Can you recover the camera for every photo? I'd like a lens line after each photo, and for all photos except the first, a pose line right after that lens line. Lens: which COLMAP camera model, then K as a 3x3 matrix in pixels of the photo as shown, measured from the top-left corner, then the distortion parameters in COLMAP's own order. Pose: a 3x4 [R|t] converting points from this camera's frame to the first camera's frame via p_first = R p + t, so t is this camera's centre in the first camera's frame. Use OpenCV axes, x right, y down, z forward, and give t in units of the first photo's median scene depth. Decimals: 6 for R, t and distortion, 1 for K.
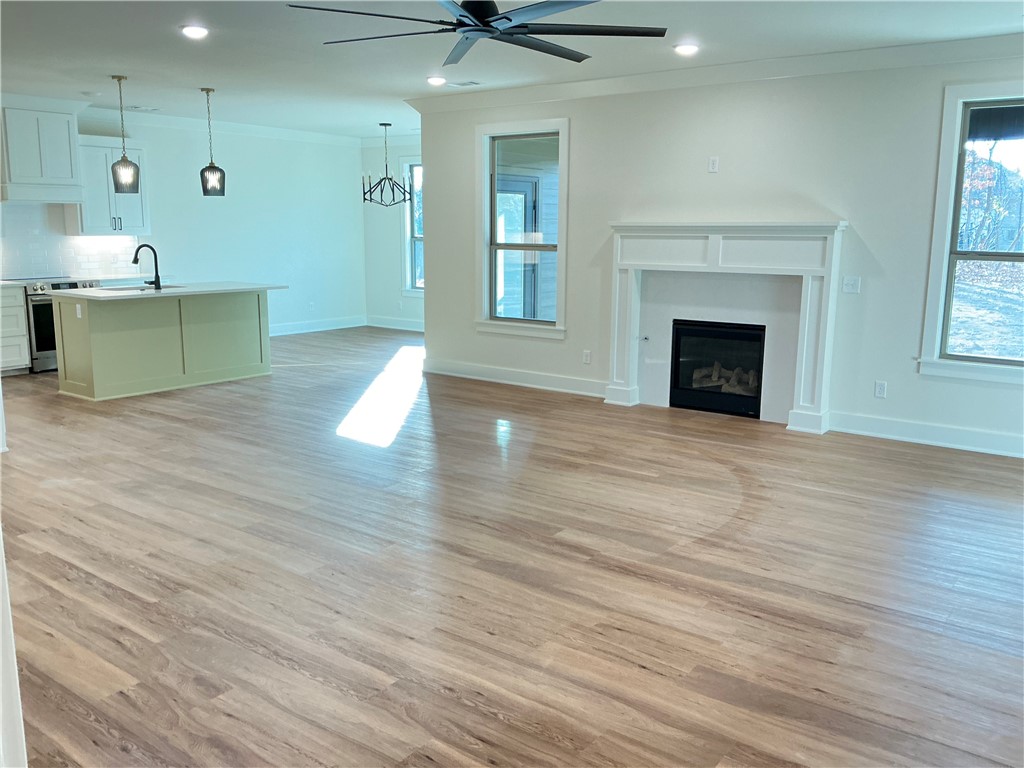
lens RADIAL K [[849.8, 0, 515.5], [0, 849.8, 380.5], [0, 0, 1]] dist [0.081864, -0.159056]
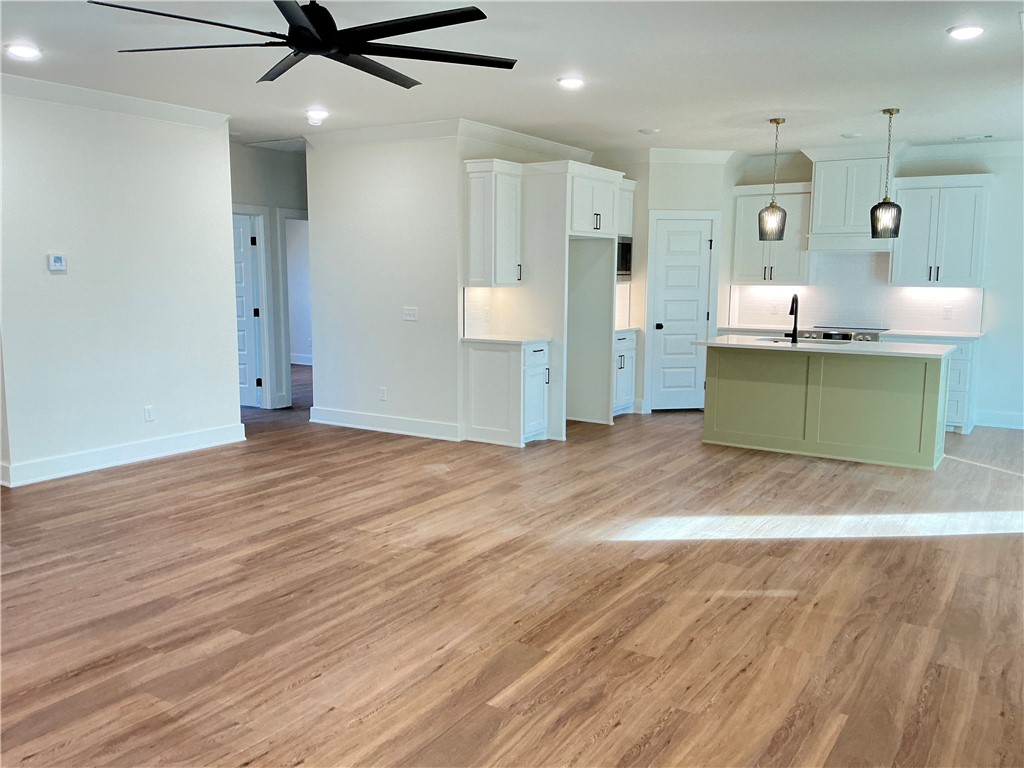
lens RADIAL K [[849.8, 0, 517.6], [0, 849.8, 391.6], [0, 0, 1]] dist [0.081864, -0.159056]
pose [[0.073646, 0.133873, -0.988258, 0.792410], [-0.185392, 0.975514, 0.118331, -0.181079], [0.979901, 0.174501, 0.096662, 1.049331]]
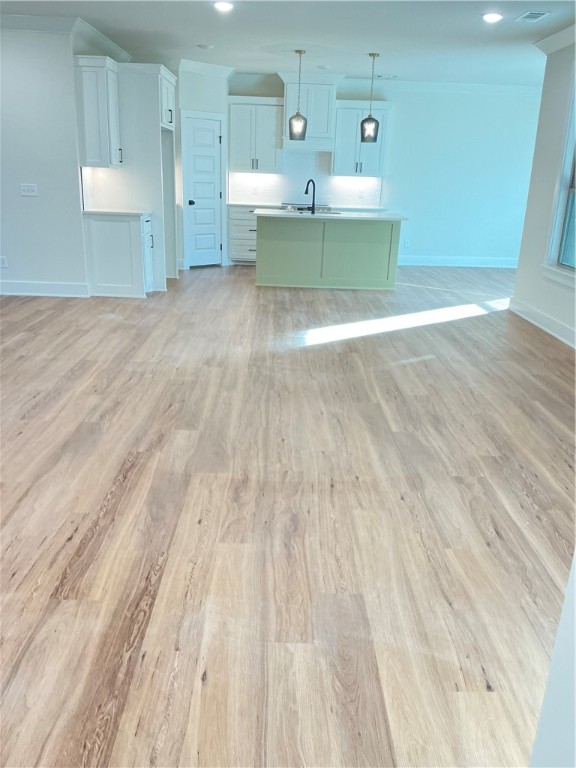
lens RADIAL K [[637.4, 0, 297.1], [0, 637.4, 389.3], [0, 0, 1]] dist [0.081864, -0.159056]
pose [[0.614552, 0.268290, -0.741853, 0.691692], [-0.173201, 0.963335, 0.204908, -0.065951], [0.769628, 0.002562, 0.638488, 0.527845]]
